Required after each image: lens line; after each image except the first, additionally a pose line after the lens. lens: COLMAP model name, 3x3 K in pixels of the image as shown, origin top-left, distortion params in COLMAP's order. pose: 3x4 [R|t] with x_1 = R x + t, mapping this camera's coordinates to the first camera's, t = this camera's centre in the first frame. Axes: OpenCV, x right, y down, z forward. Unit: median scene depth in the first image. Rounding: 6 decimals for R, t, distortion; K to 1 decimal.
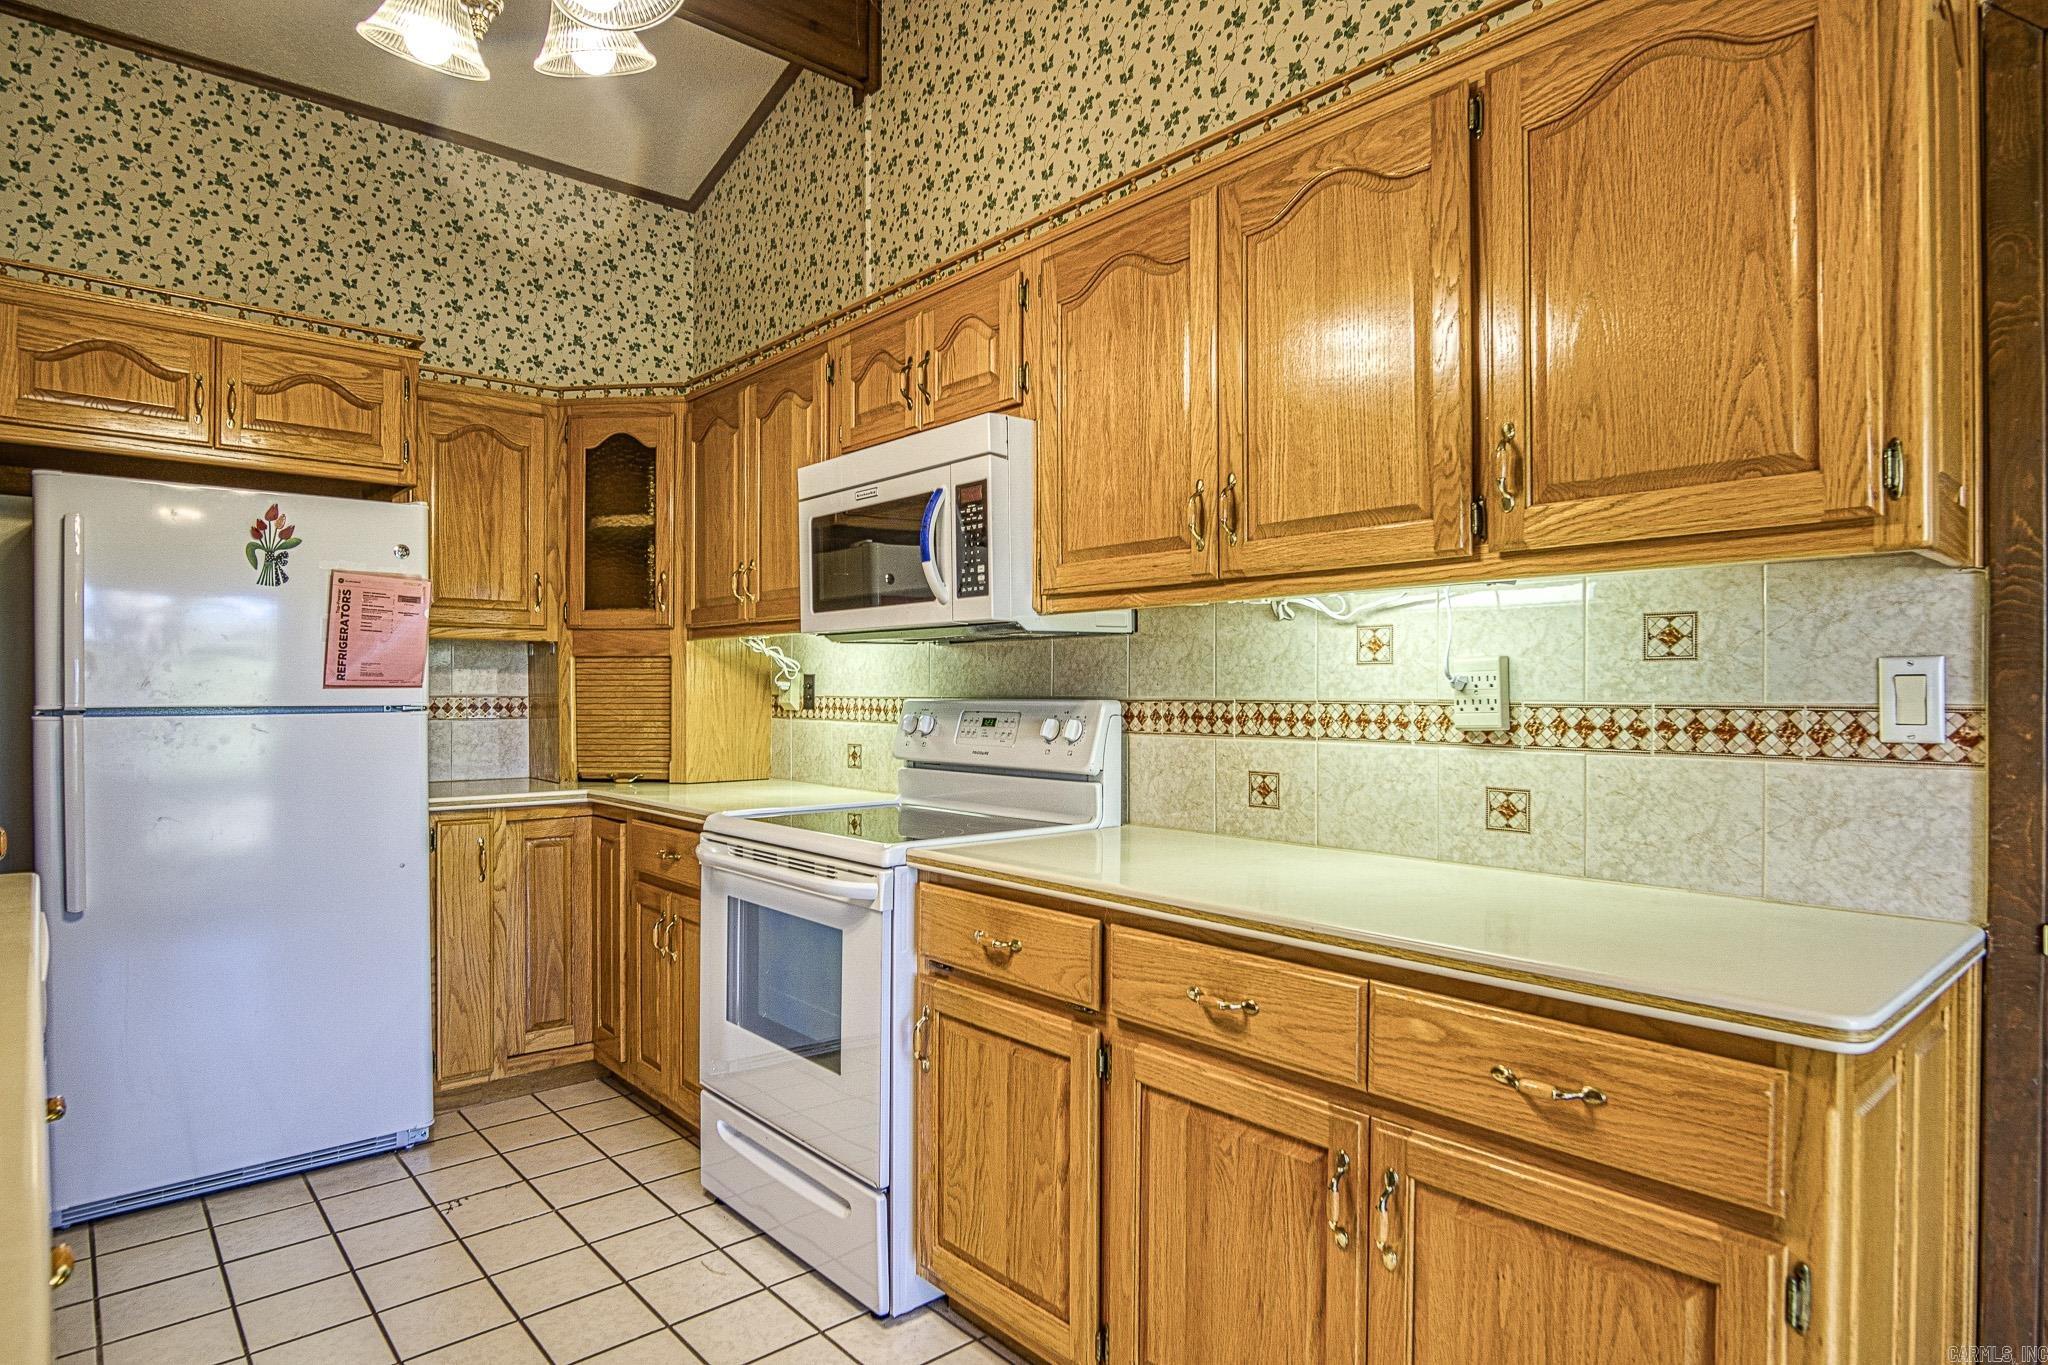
lens RADIAL K [[1127.7, 0, 1006.4], [0, 1127.7, 693.2], [0, 0, 1]] dist [-0.032880, 0.007381]
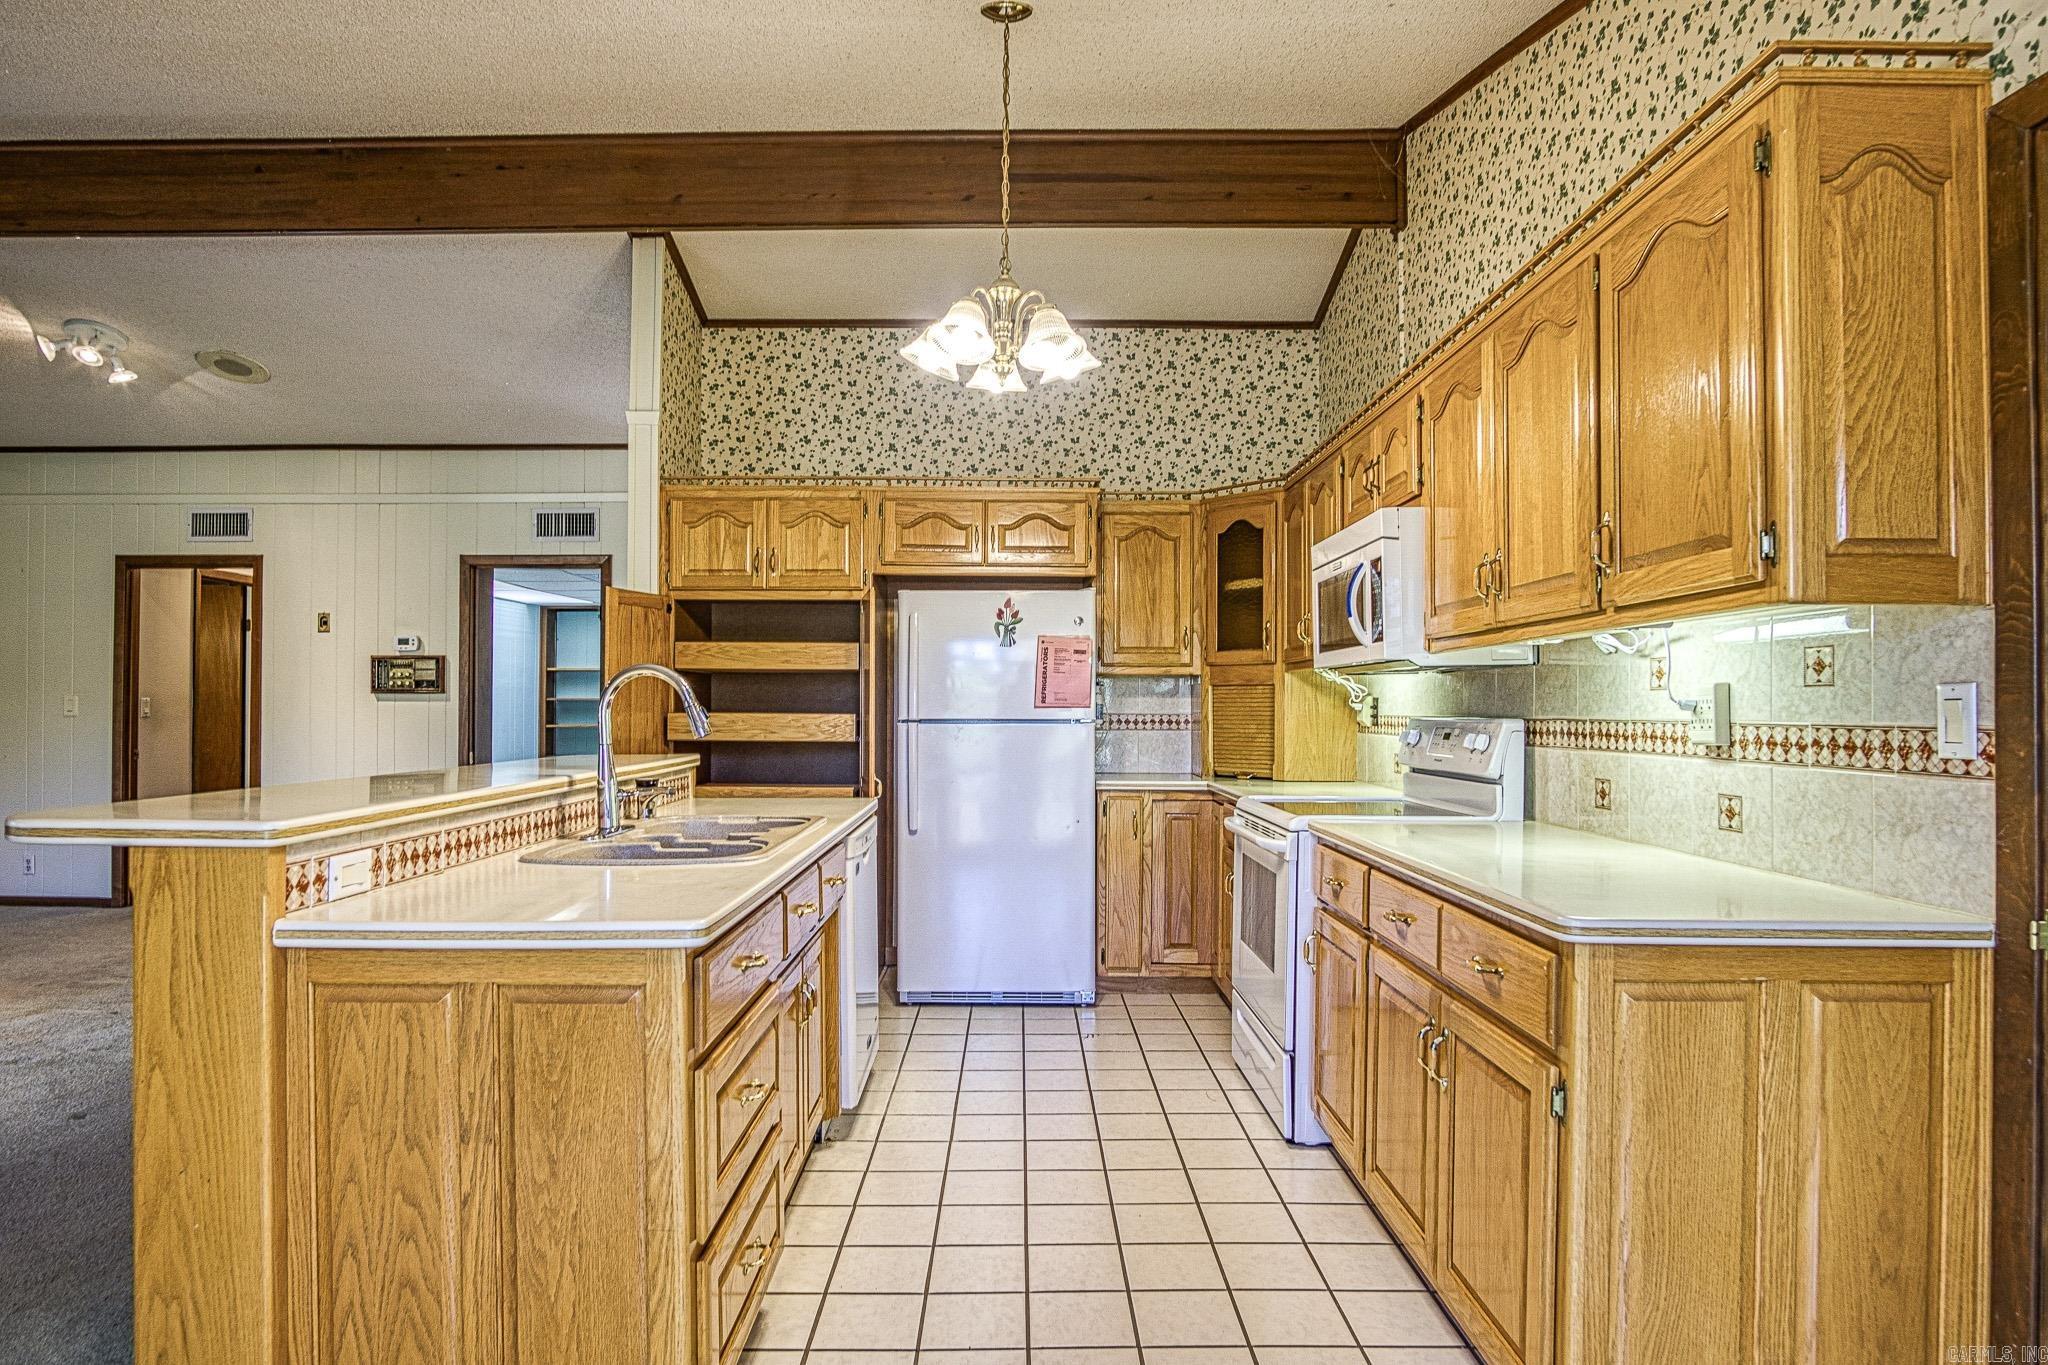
lens RADIAL K [[1121.0, 0, 989.8], [0, 1121.0, 703.0], [0, 0, 1]] dist [-0.033174, 0.009671]
pose [[0.744072, -0.001155, -0.668098, 0.431435], [-0.005154, 0.999959, -0.007469, 0.000505], [0.668079, 0.009000, 0.744036, -0.262261]]
